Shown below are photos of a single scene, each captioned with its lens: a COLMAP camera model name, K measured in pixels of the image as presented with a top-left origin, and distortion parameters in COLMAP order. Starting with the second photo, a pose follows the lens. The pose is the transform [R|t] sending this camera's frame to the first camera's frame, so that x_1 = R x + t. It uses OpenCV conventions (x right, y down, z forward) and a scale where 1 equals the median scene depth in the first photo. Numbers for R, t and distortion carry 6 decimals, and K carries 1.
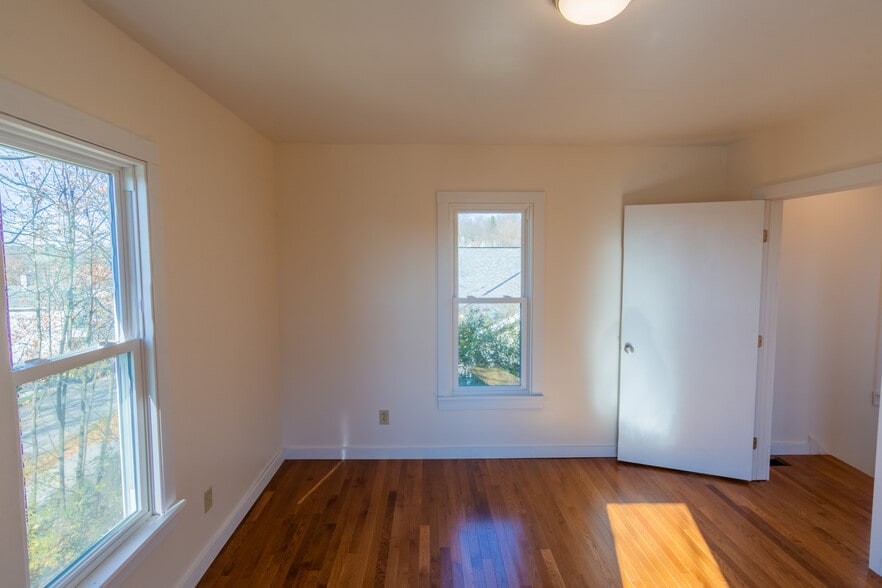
lens RADIAL K [[452.4, 0, 441.0], [0, 452.4, 294.0], [0, 0, 1]] dist [-0.001553, -0.000694]
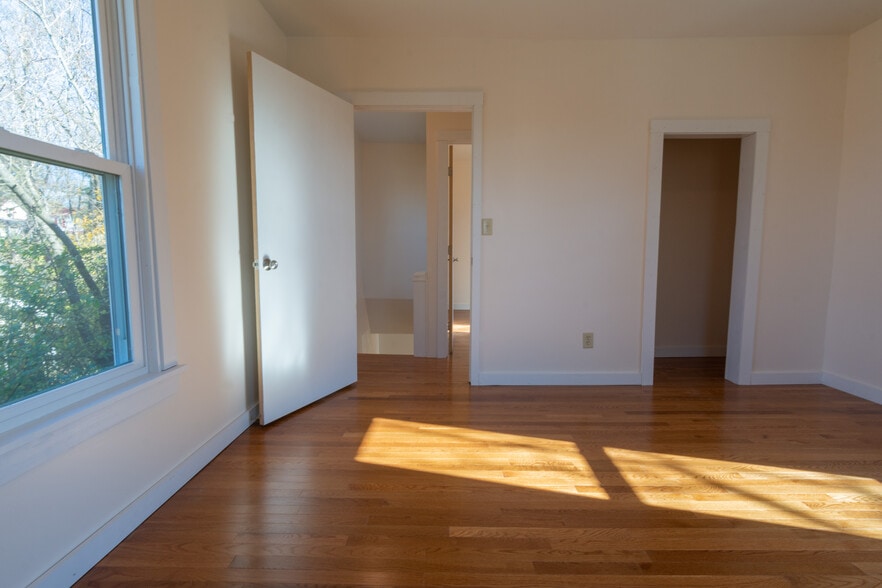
lens RADIAL K [[435.9, 0, 440.8], [0, 435.9, 267.2], [0, 0, 1]] dist [0.000102, 0.000950]
pose [[0.025173, -0.043980, 0.998715, -0.293220], [0.071592, 0.996546, 0.042080, 0.119454], [-0.997116, 0.070440, 0.028234, 0.730565]]
